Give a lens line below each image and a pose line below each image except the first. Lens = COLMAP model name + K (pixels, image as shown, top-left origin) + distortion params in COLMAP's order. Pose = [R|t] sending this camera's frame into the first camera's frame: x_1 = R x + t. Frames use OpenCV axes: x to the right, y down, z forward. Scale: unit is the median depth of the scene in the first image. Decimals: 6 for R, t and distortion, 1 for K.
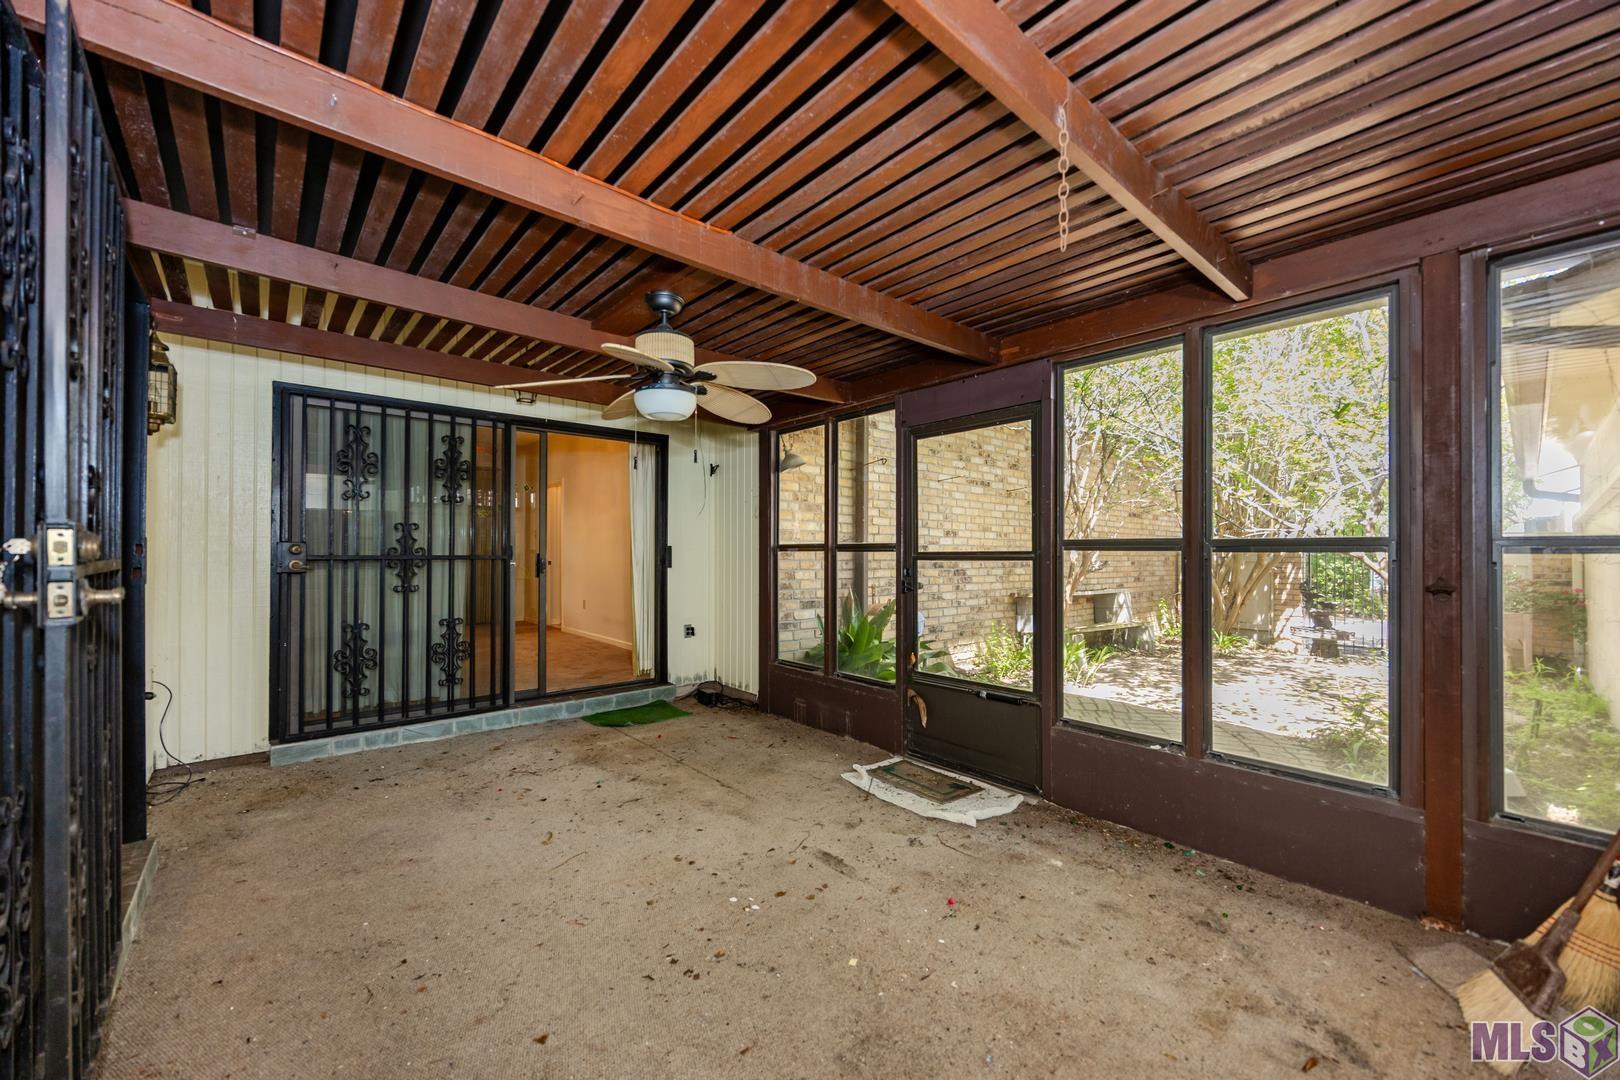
lens RADIAL K [[644.6, 0, 812.7], [0, 644.6, 569.4], [0, 0, 1]] dist [-0.000279, -0.000083]
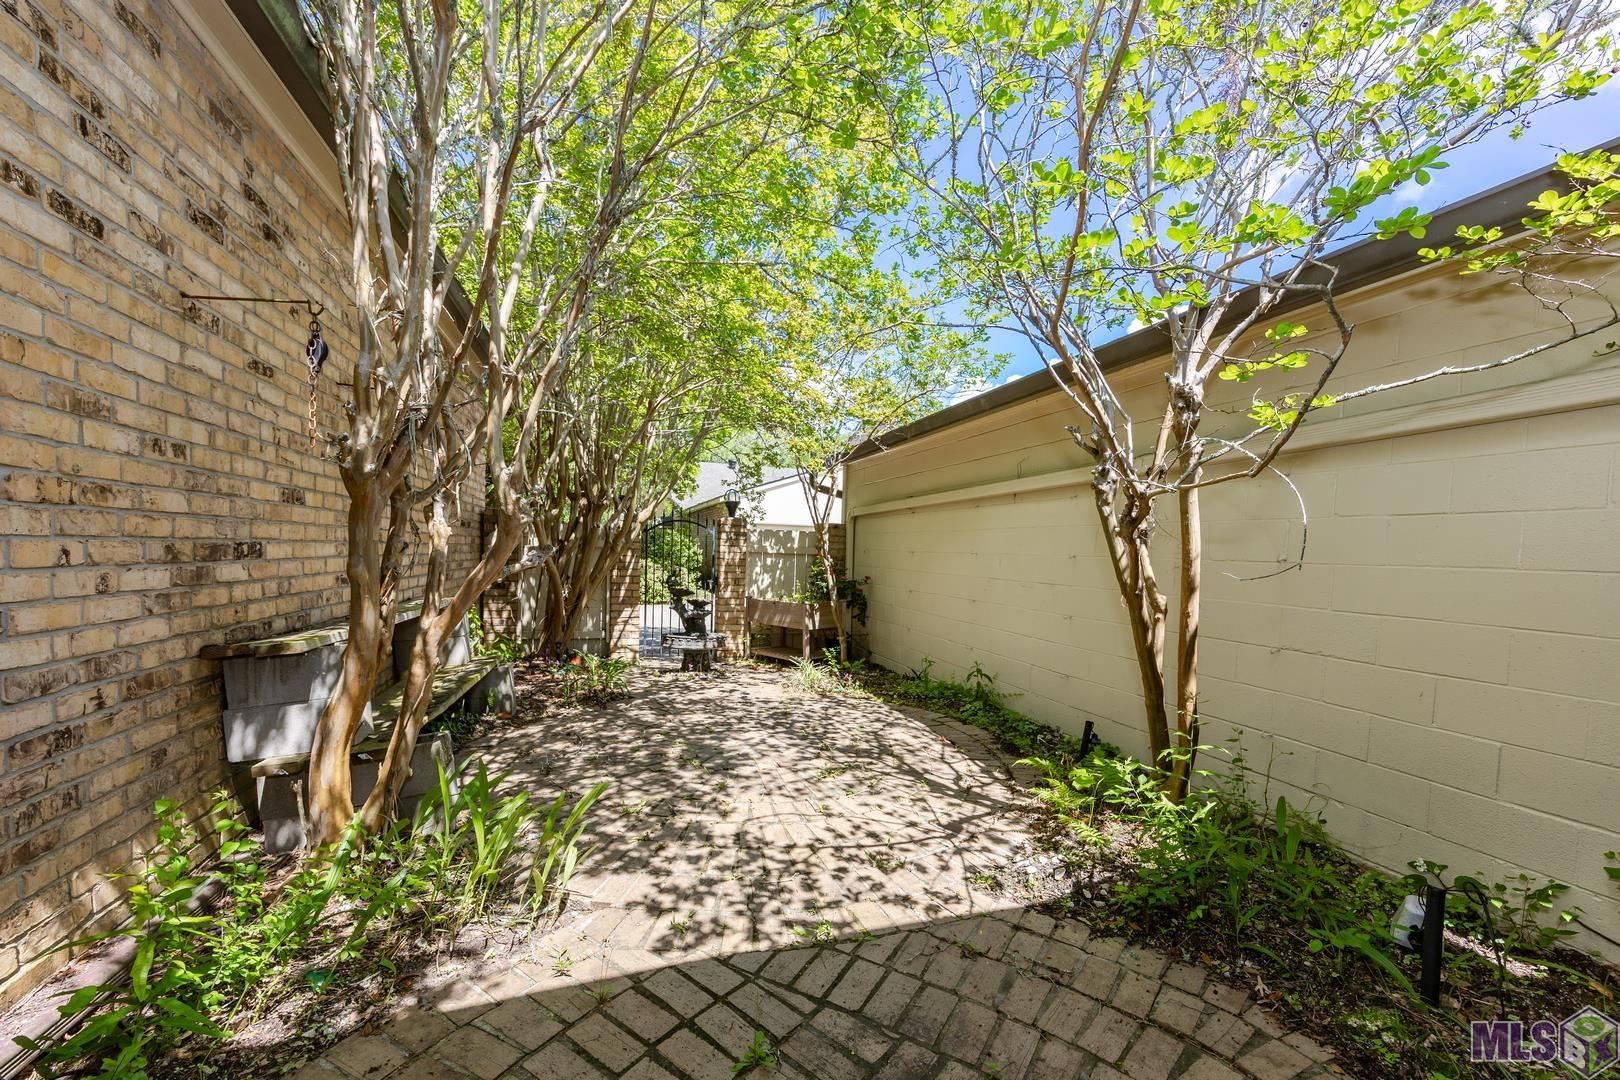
lens RADIAL K [[644.6, 0, 812.7], [0, 644.6, 569.4], [0, 0, 1]] dist [-0.000279, -0.000083]
pose [[0.390663, -0.024772, 0.920200, 0.142529], [0.004109, 0.999675, 0.025167, -0.005652], [-0.920525, -0.006050, 0.390638, 0.619742]]
